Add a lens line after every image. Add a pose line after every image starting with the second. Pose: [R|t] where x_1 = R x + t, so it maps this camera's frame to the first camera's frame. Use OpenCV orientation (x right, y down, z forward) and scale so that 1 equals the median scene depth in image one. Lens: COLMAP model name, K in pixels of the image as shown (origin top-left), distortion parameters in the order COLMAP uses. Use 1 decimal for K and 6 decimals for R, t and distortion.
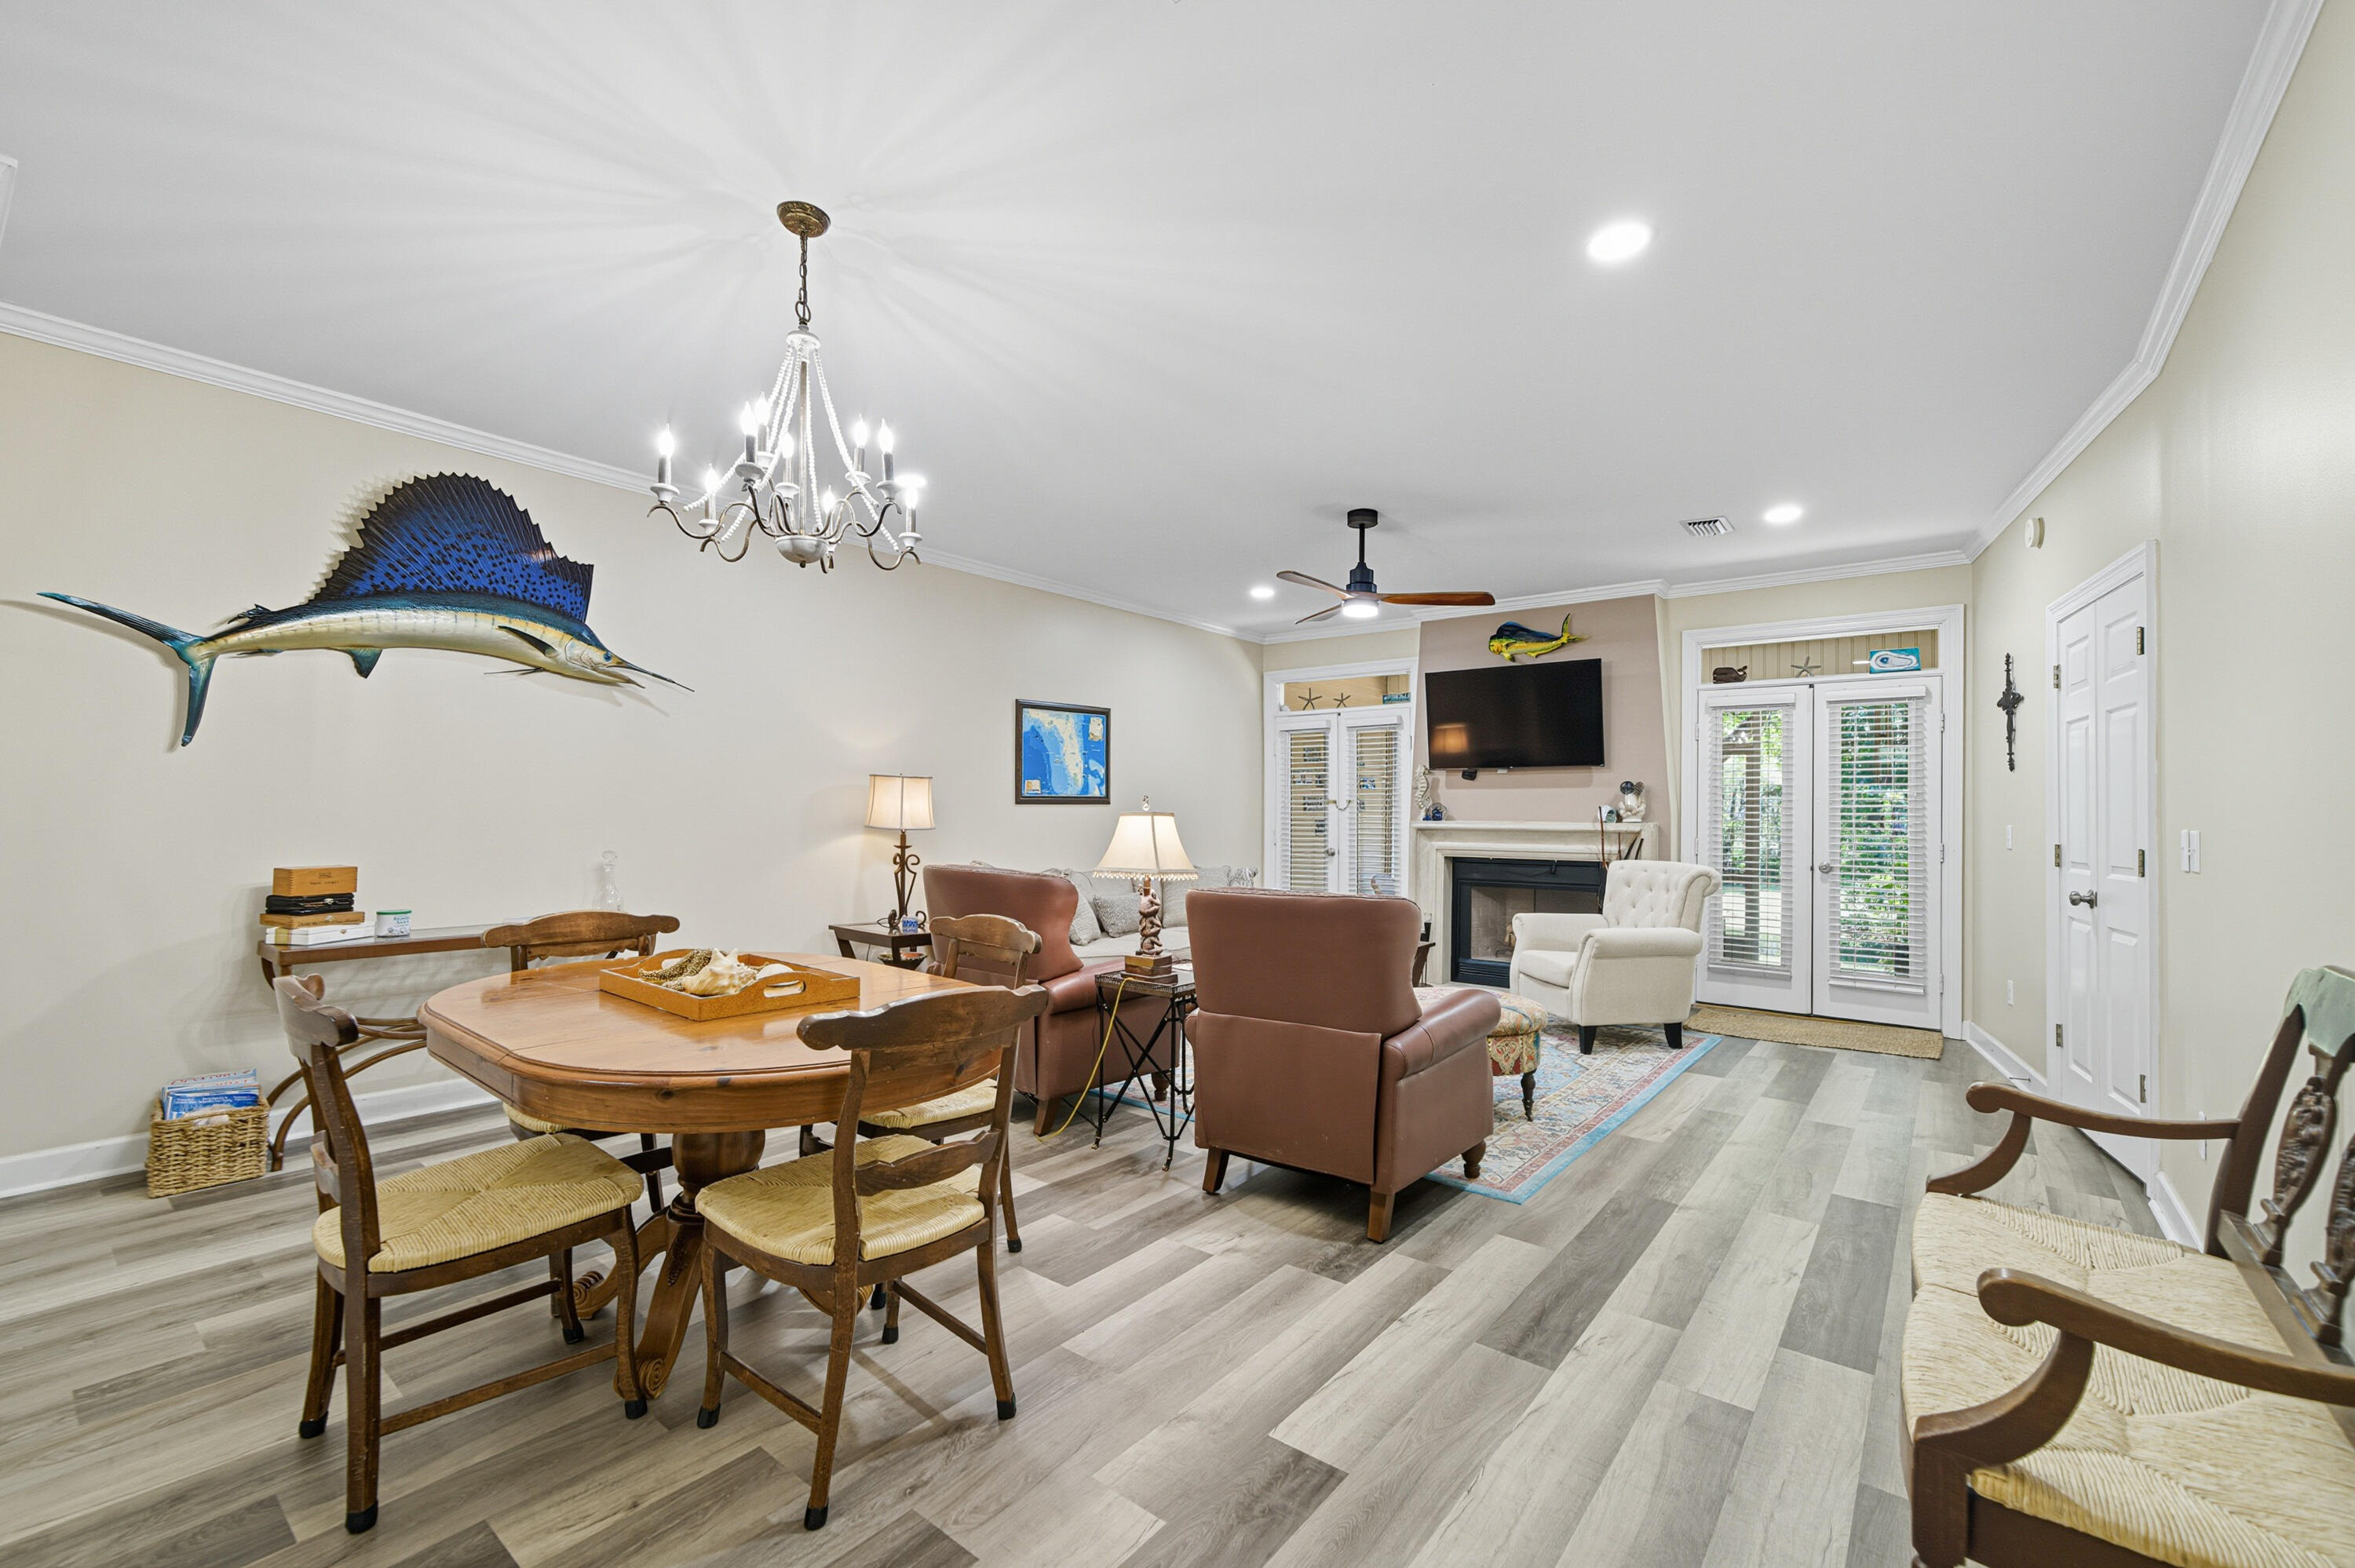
lens RADIAL K [[976.5, 0, 1198.7], [0, 976.5, 797.8], [0, 0, 1]] dist [-0.012402, 0.000415]
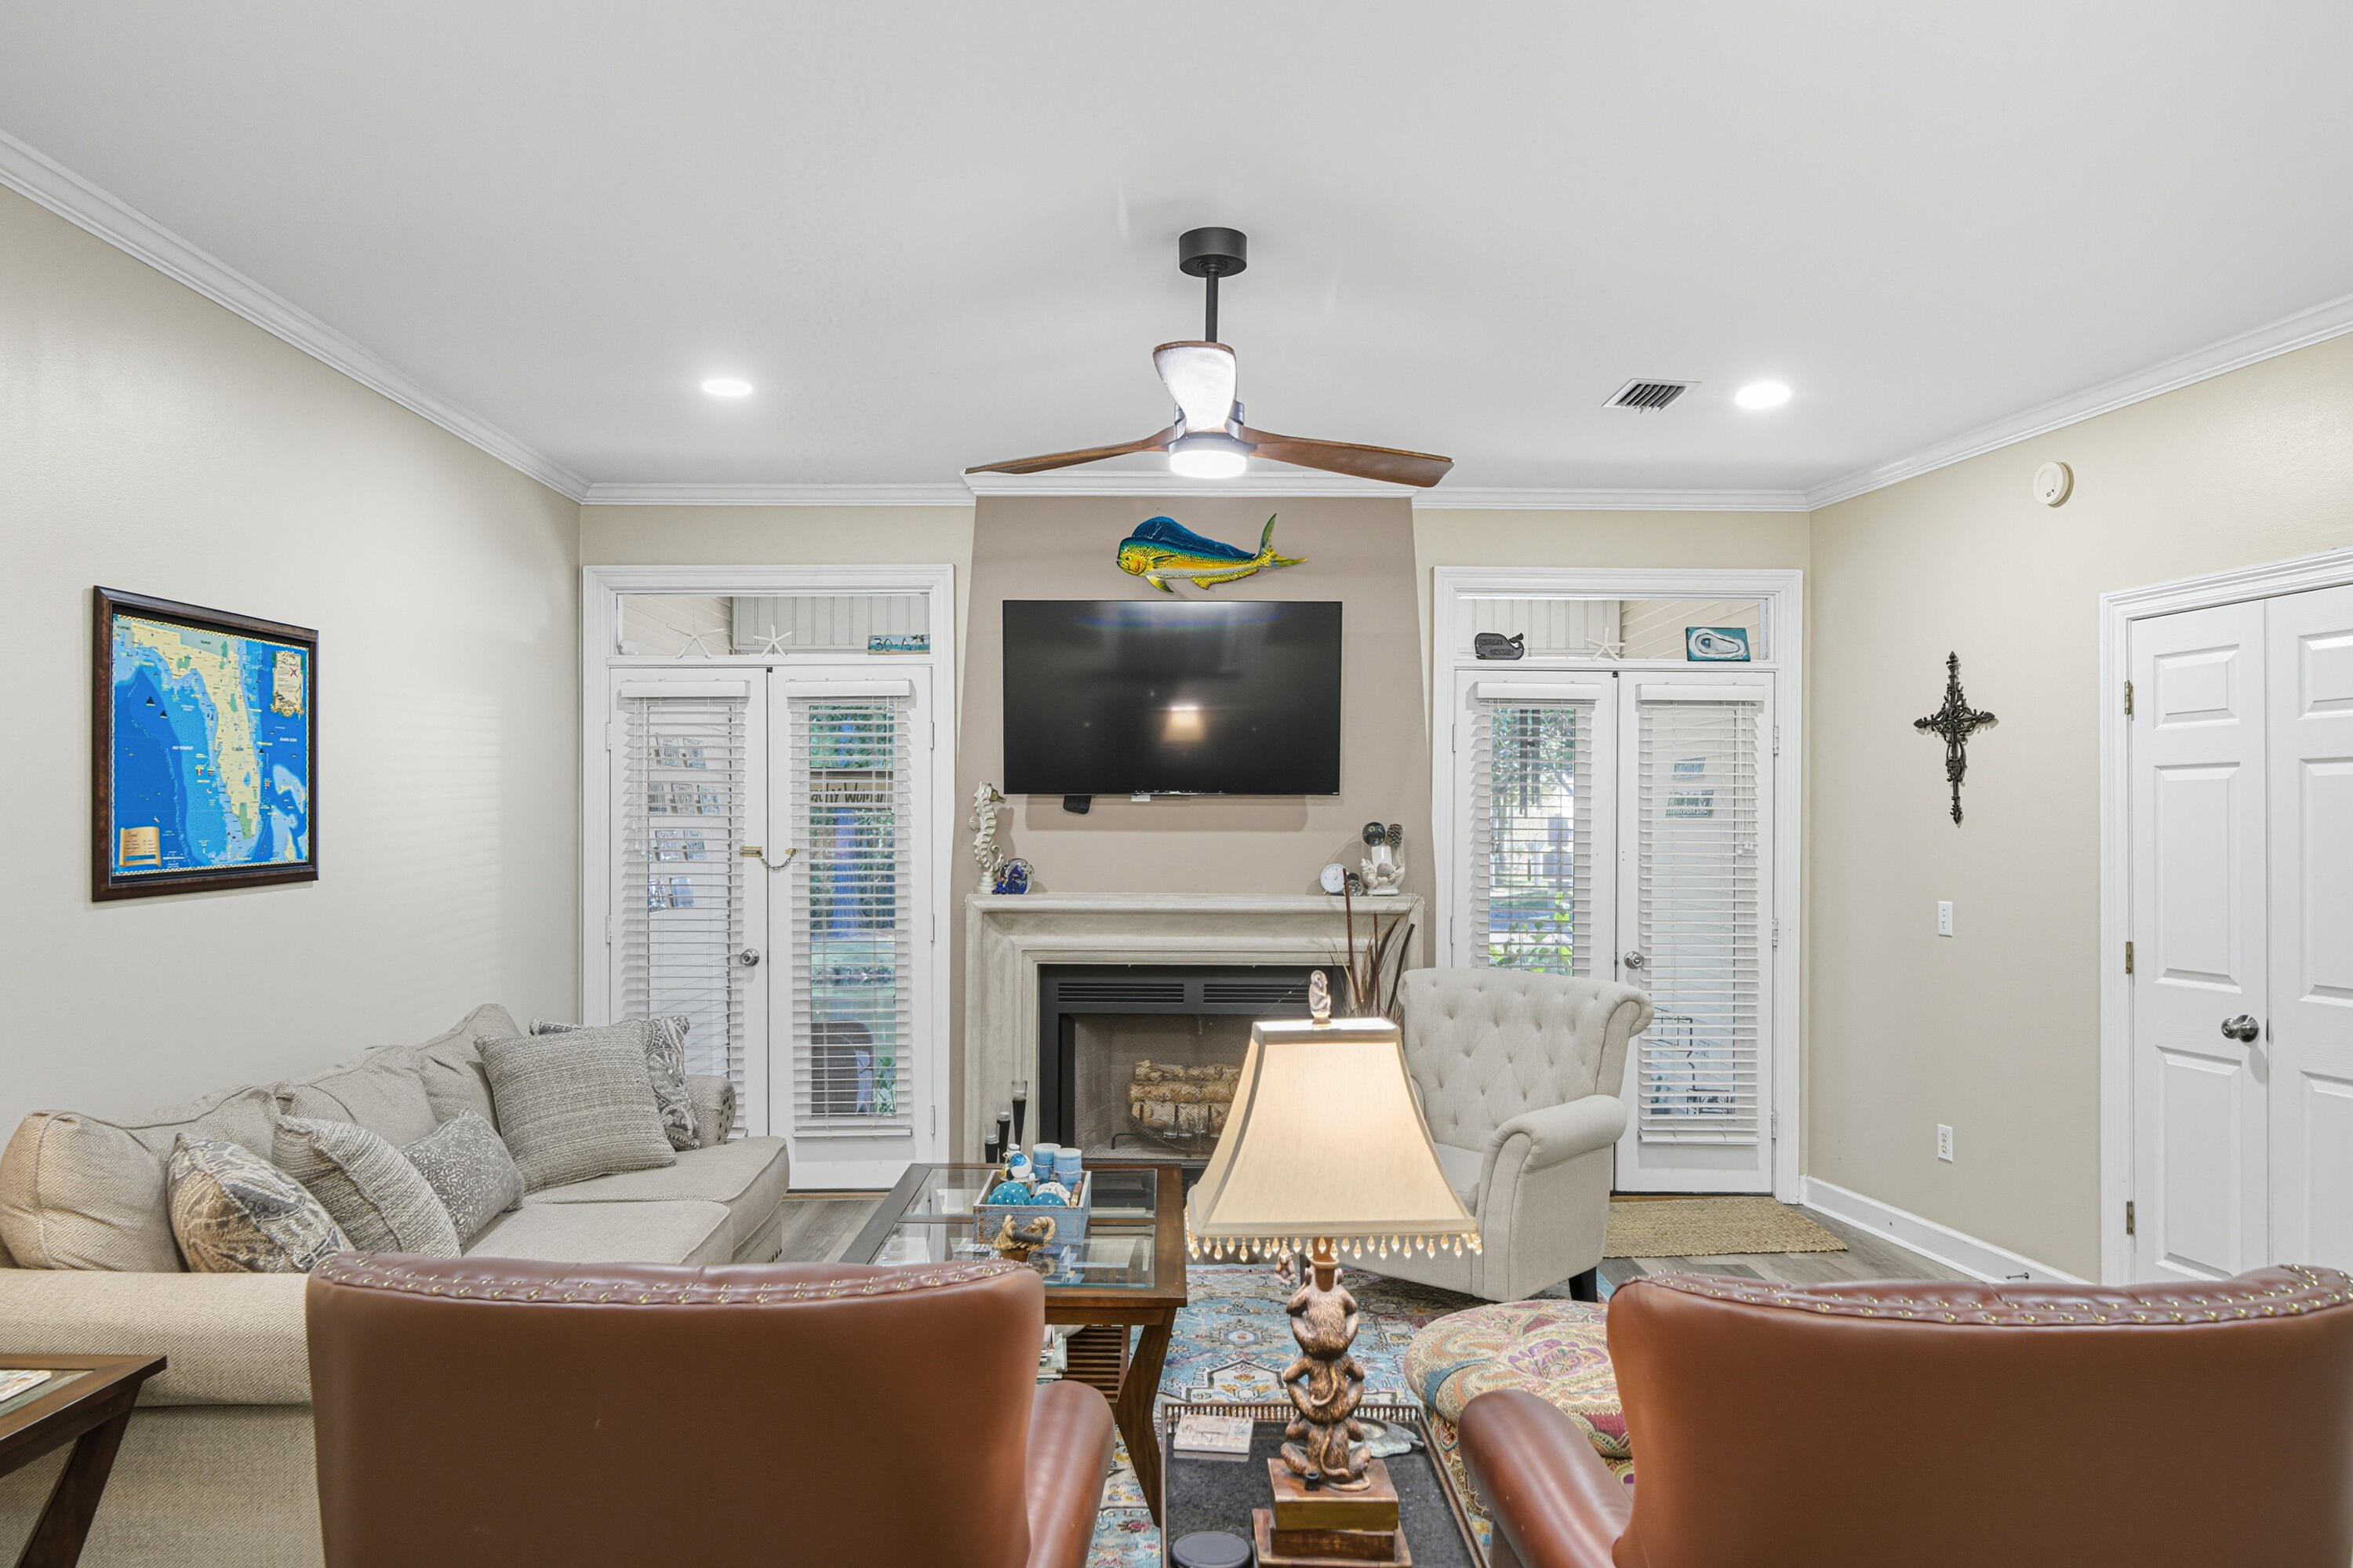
lens RADIAL K [[1598.4, 0, 1194.9], [0, 1598.4, 803.6], [0, 0, 1]] dist [-0.023084, 0.036814]
pose [[0.788841, 0.003816, 0.614585, -0.282377], [-0.009359, 0.999939, 0.005803, -0.042397], [-0.614526, -0.010330, 0.788829, 0.427341]]
